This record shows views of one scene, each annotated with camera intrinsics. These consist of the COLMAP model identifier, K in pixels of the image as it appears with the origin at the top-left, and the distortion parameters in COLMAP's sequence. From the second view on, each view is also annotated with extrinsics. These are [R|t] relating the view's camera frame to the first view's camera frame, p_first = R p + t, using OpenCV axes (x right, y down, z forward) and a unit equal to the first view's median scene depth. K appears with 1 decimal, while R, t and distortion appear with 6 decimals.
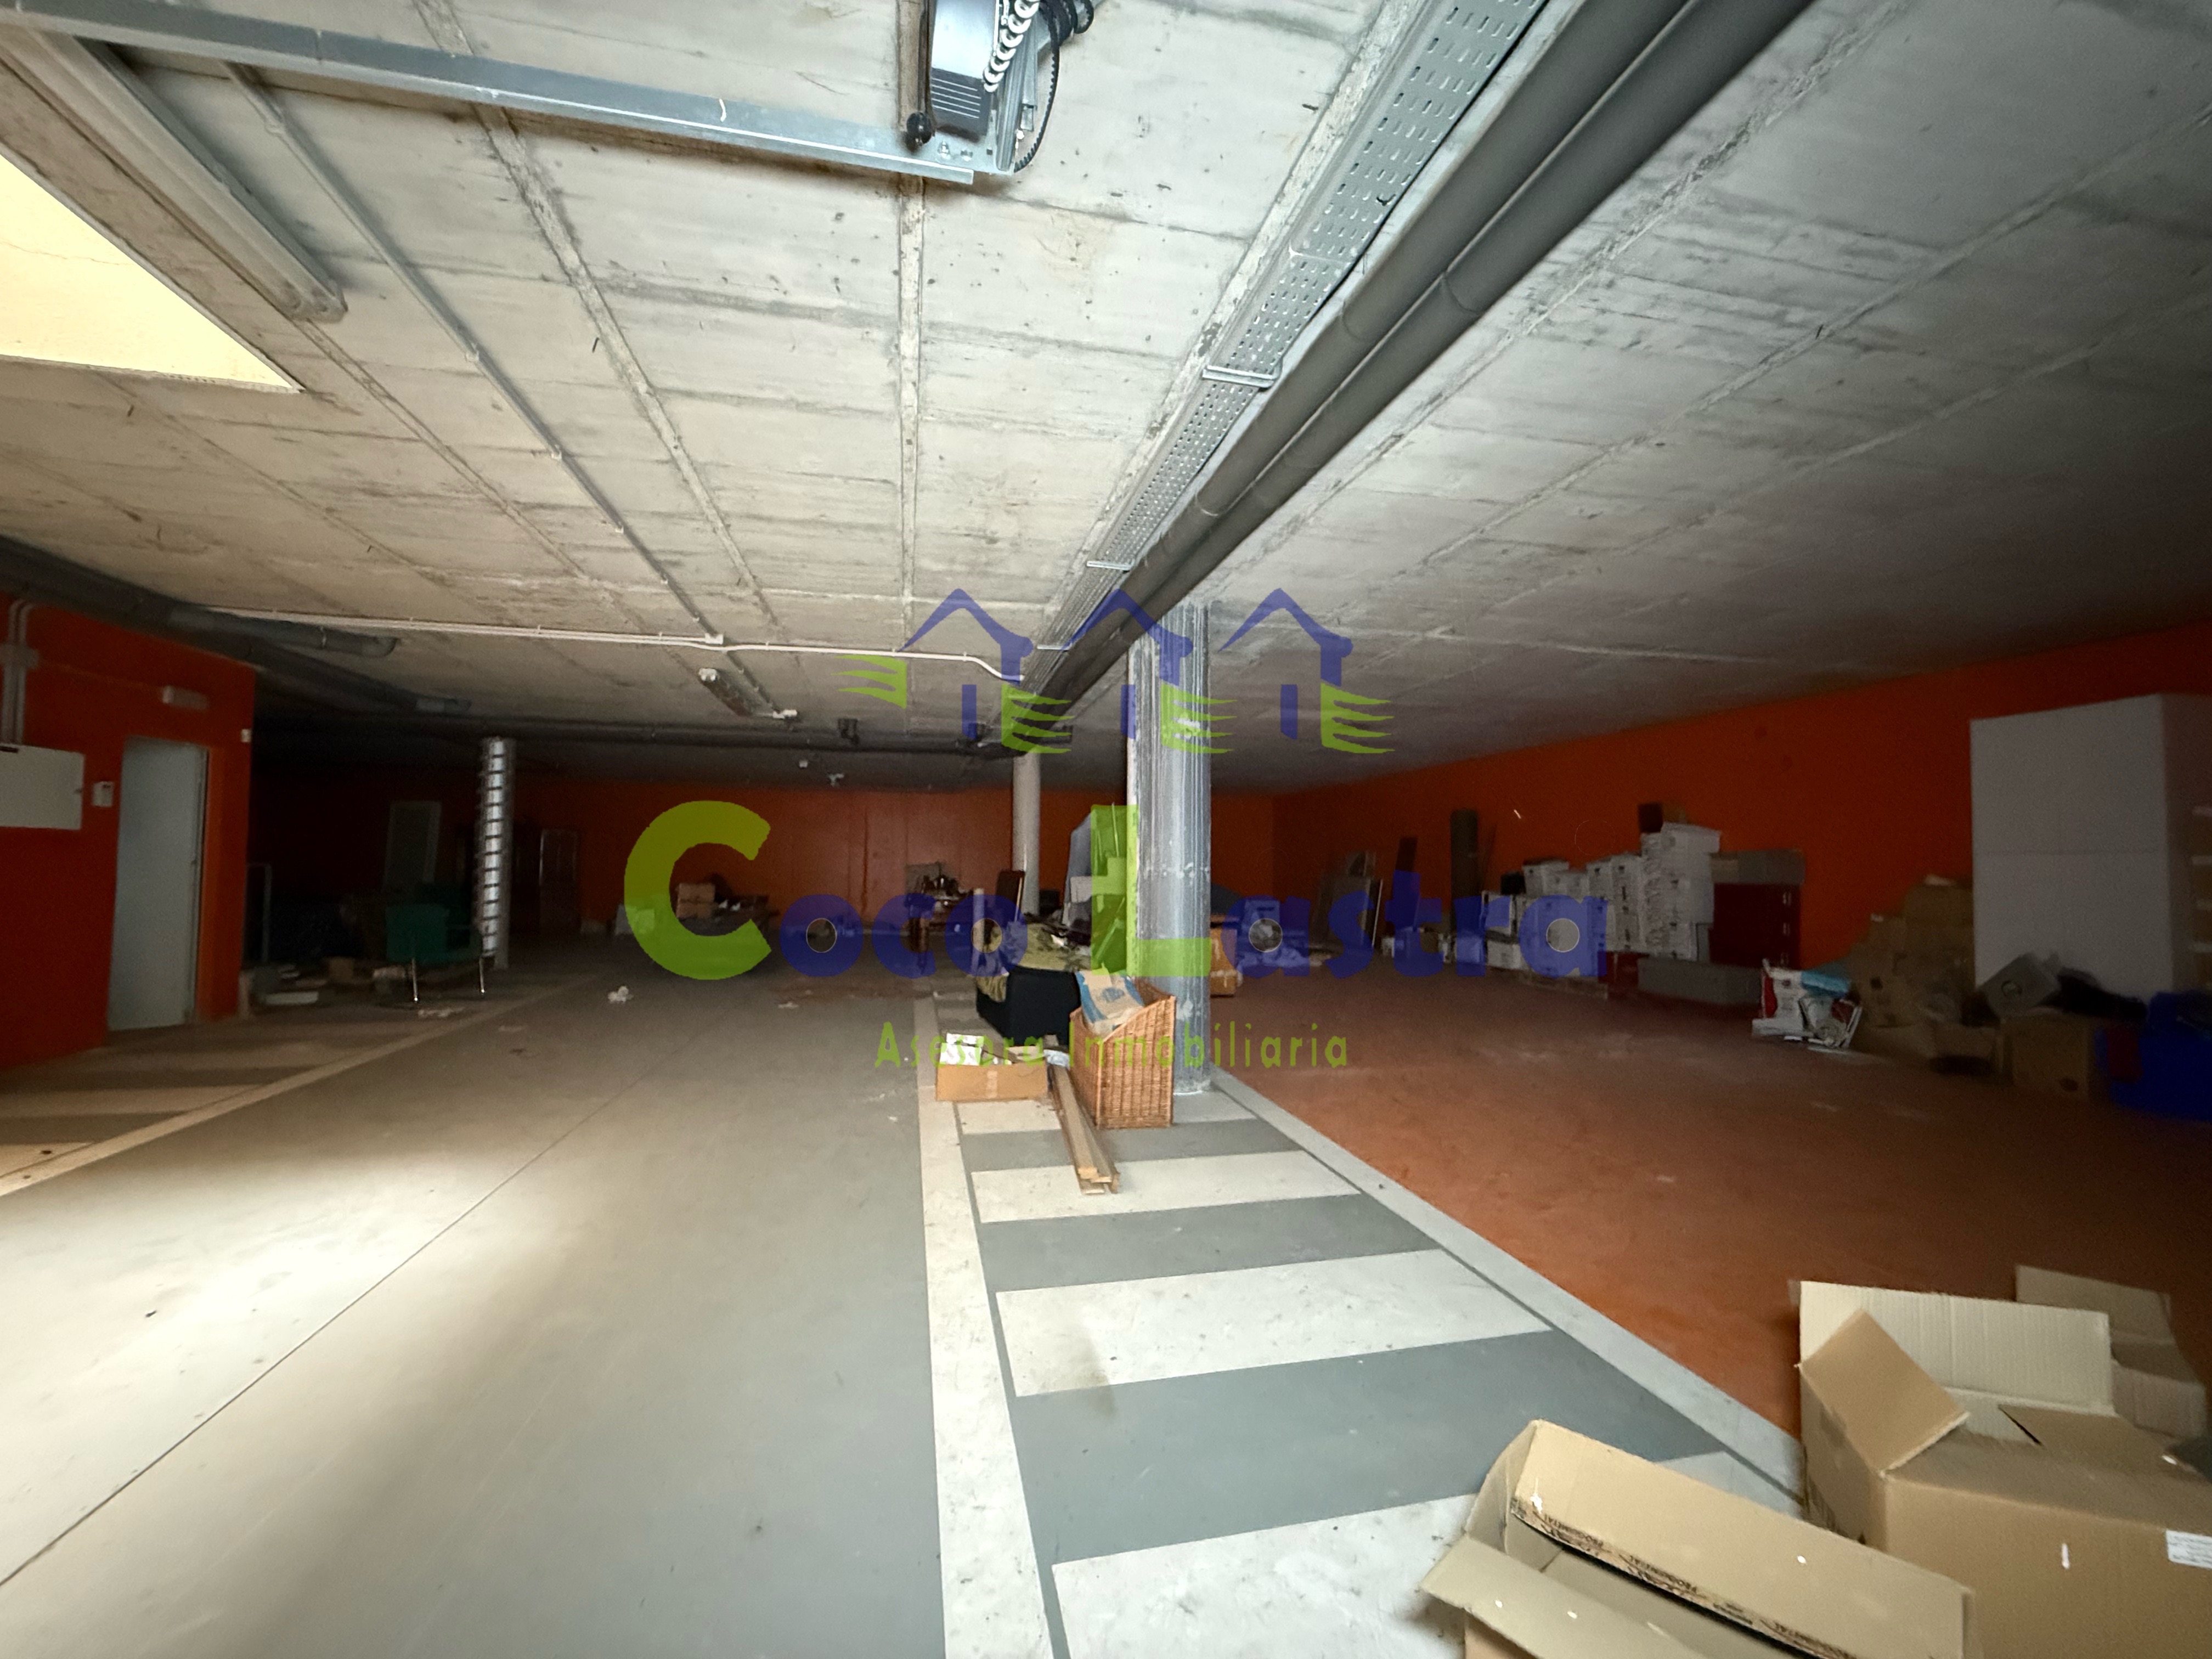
lens RADIAL K [[884.0, 0, 1104.6], [0, 884.0, 827.4], [0, 0, 1]] dist [-0.002057, 0.000487]
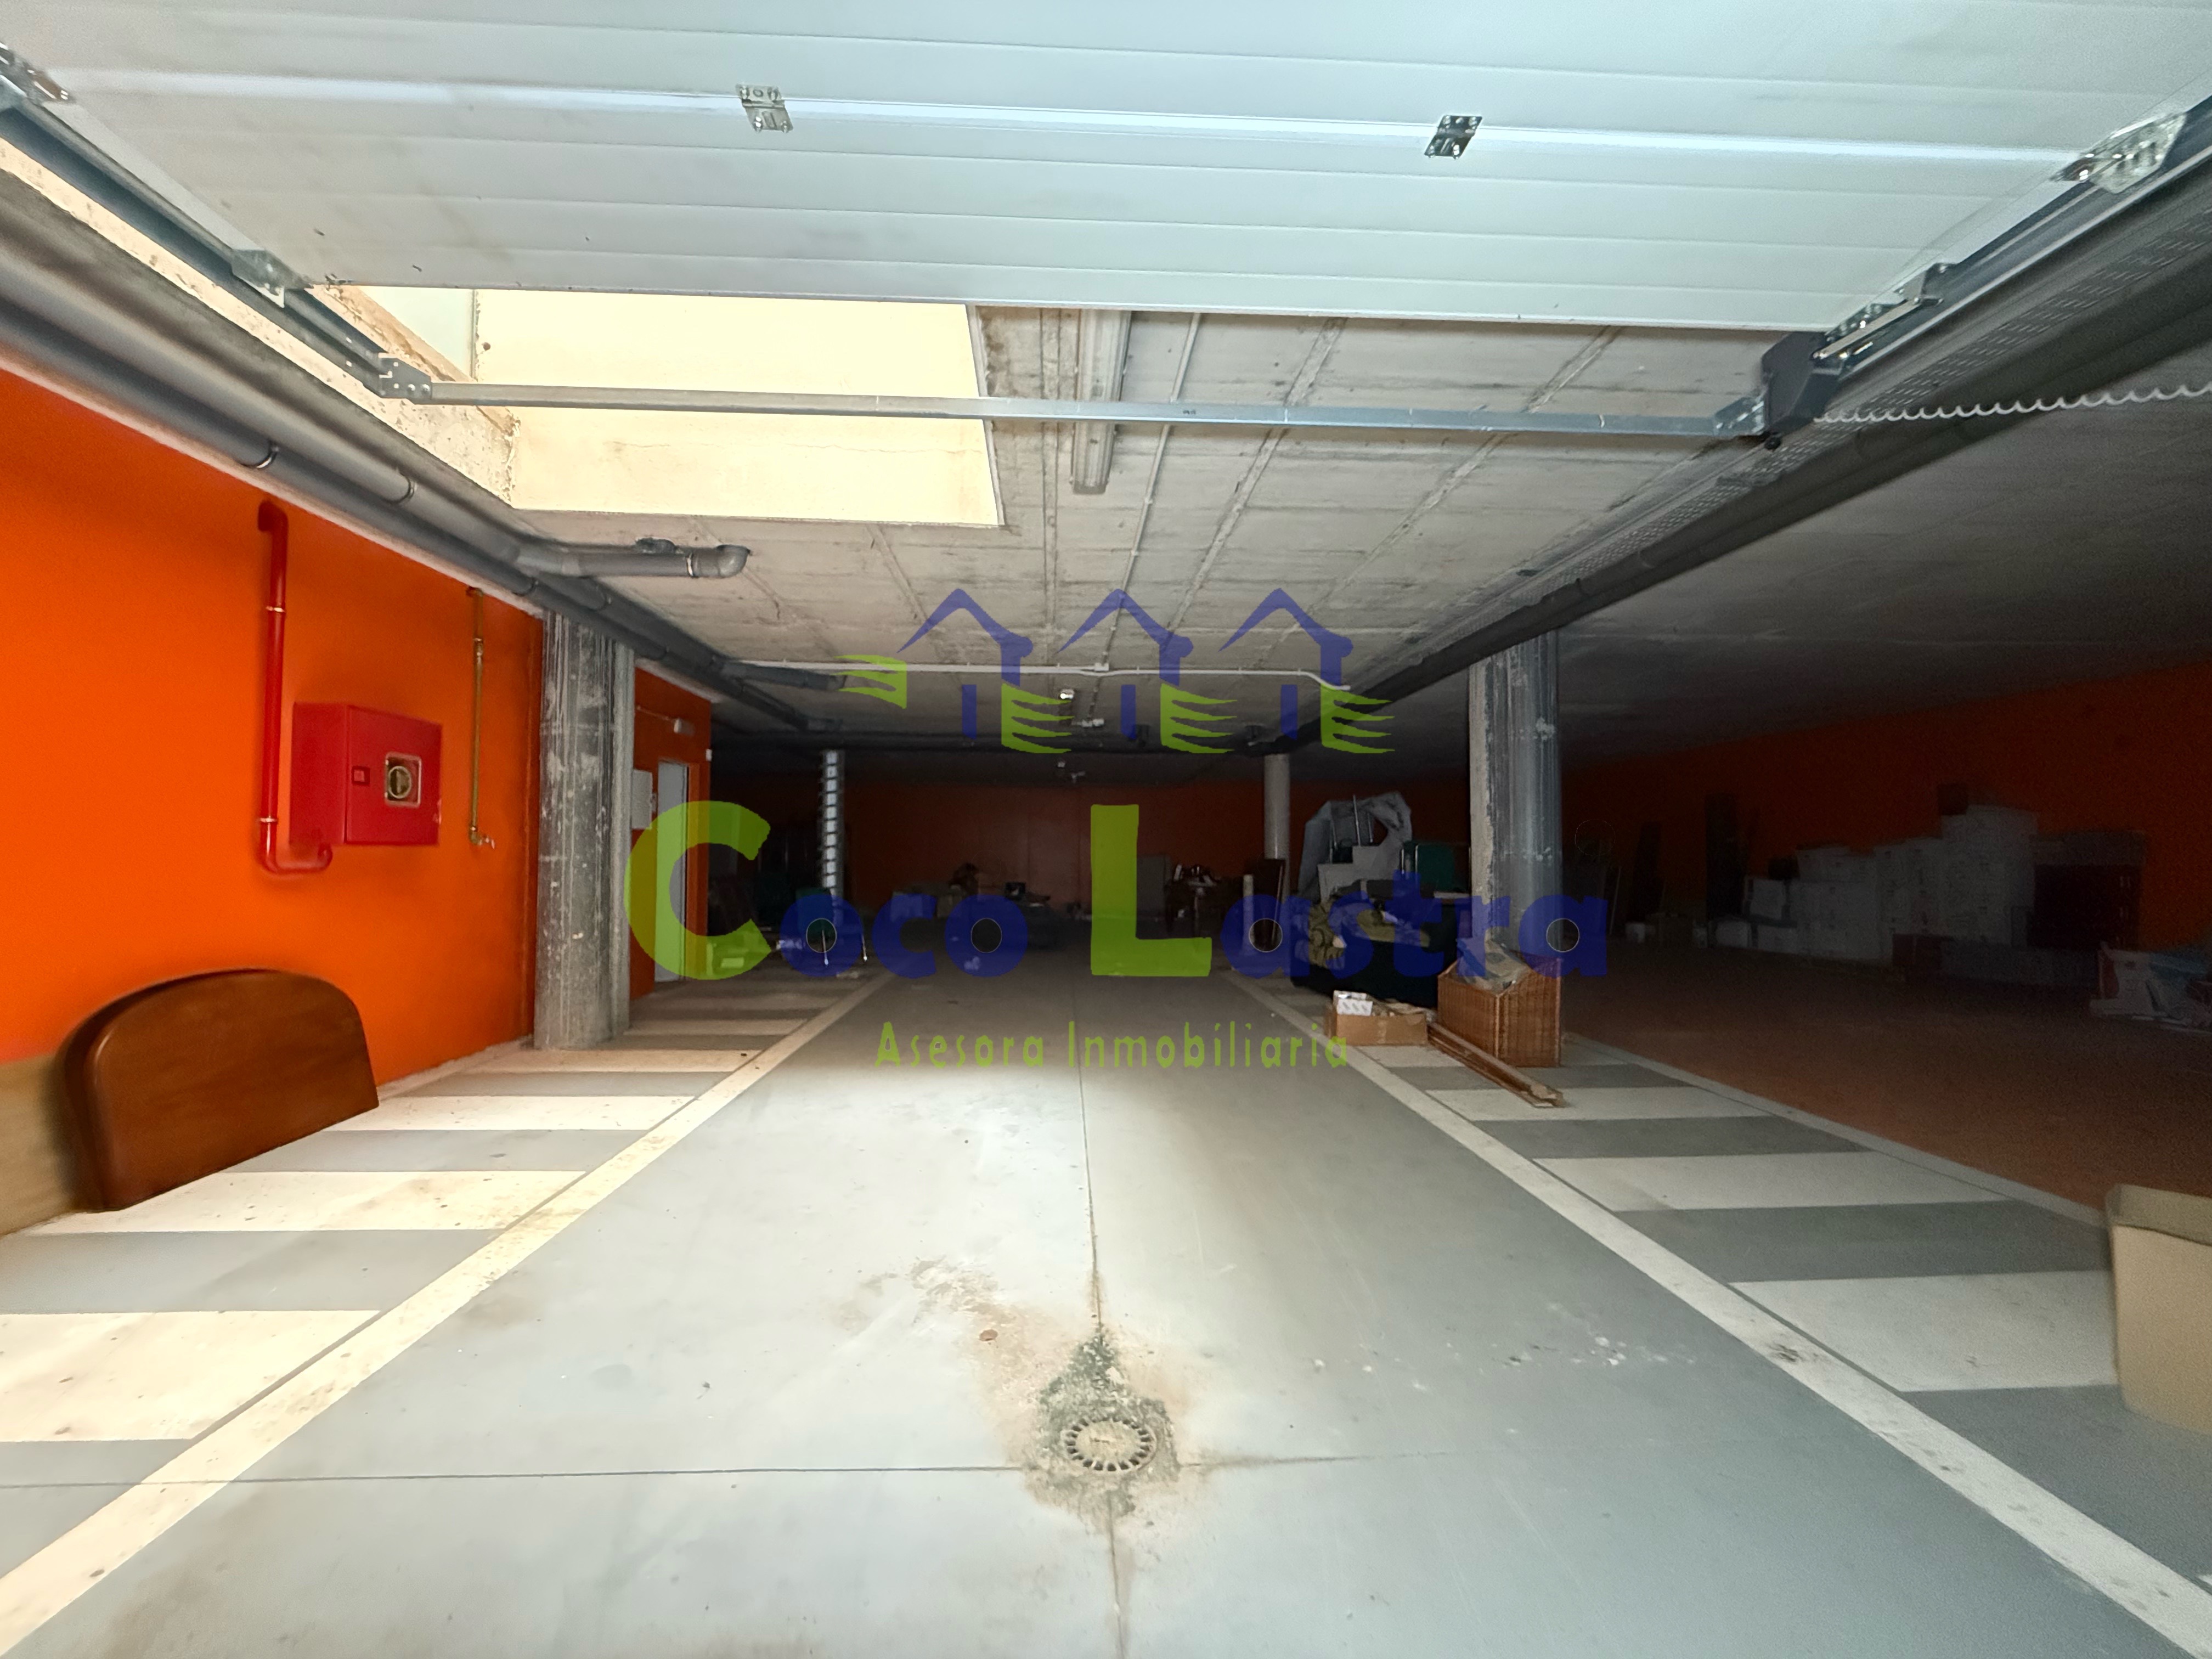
lens RADIAL K [[884.0, 0, 1102.2], [0, 884.0, 834.3], [0, 0, 1]] dist [-0.002057, 0.000487]
pose [[0.986322, -0.010949, -0.164468, -0.182583], [0.013861, 0.999767, 0.016565, -0.002857], [0.164248, -0.018618, 0.986243, -0.149551]]
